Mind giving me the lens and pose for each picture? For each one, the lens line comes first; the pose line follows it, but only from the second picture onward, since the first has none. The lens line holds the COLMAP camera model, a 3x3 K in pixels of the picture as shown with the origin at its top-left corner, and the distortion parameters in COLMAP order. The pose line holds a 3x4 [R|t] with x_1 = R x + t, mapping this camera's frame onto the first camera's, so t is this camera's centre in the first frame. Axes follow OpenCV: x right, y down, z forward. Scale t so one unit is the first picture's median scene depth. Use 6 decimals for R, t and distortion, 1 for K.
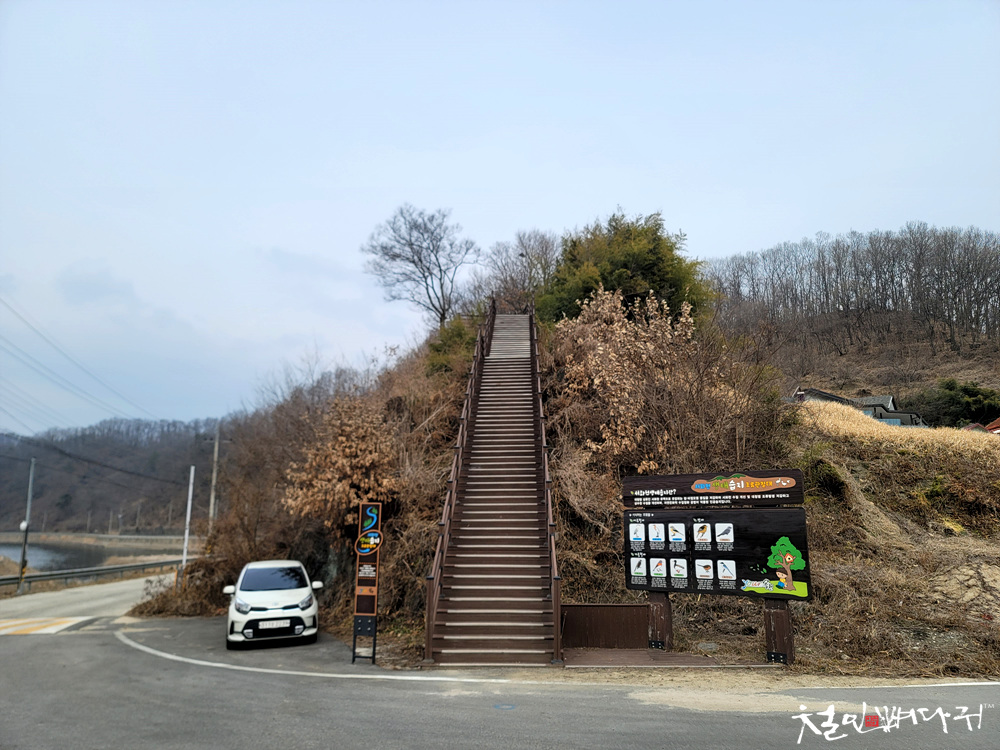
lens RADIAL K [[734.2, 0, 498.6], [0, 734.2, 376.3], [0, 0, 1]] dist [0.057184, -0.029458]
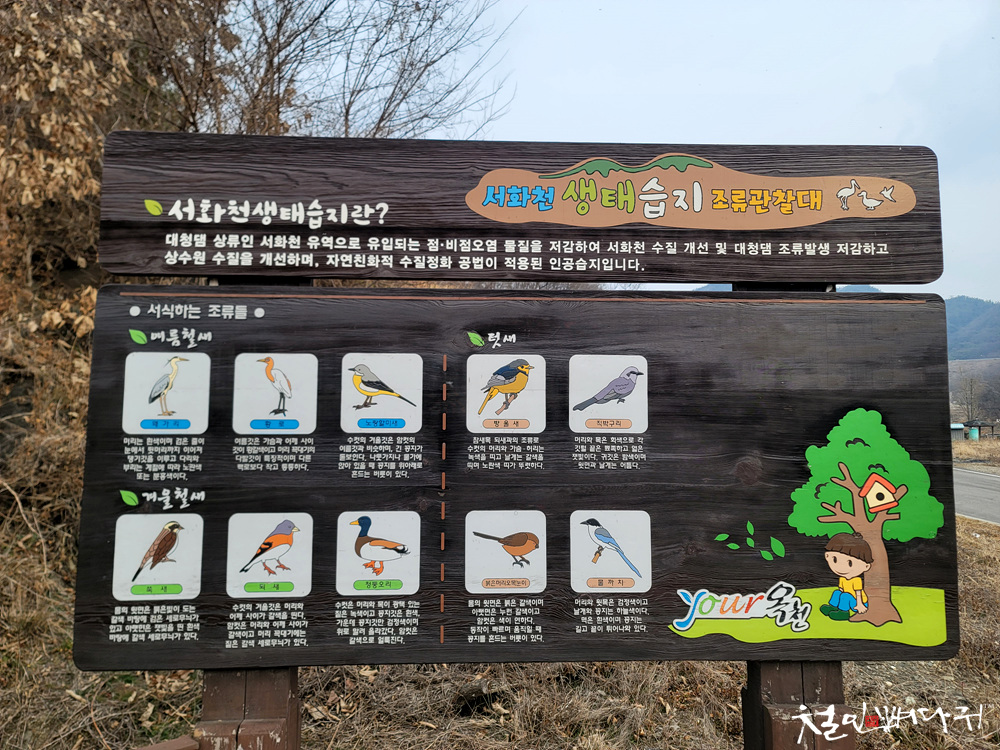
lens RADIAL K [[734.2, 0, 506.7], [0, 734.2, 373.7], [0, 0, 1]] dist [0.057184, -0.029458]
pose [[0.720503, 0.061448, 0.690723, 0.118988], [-0.144945, 0.987409, 0.063352, 0.189580], [-0.678134, -0.145763, 0.720339, 0.831028]]
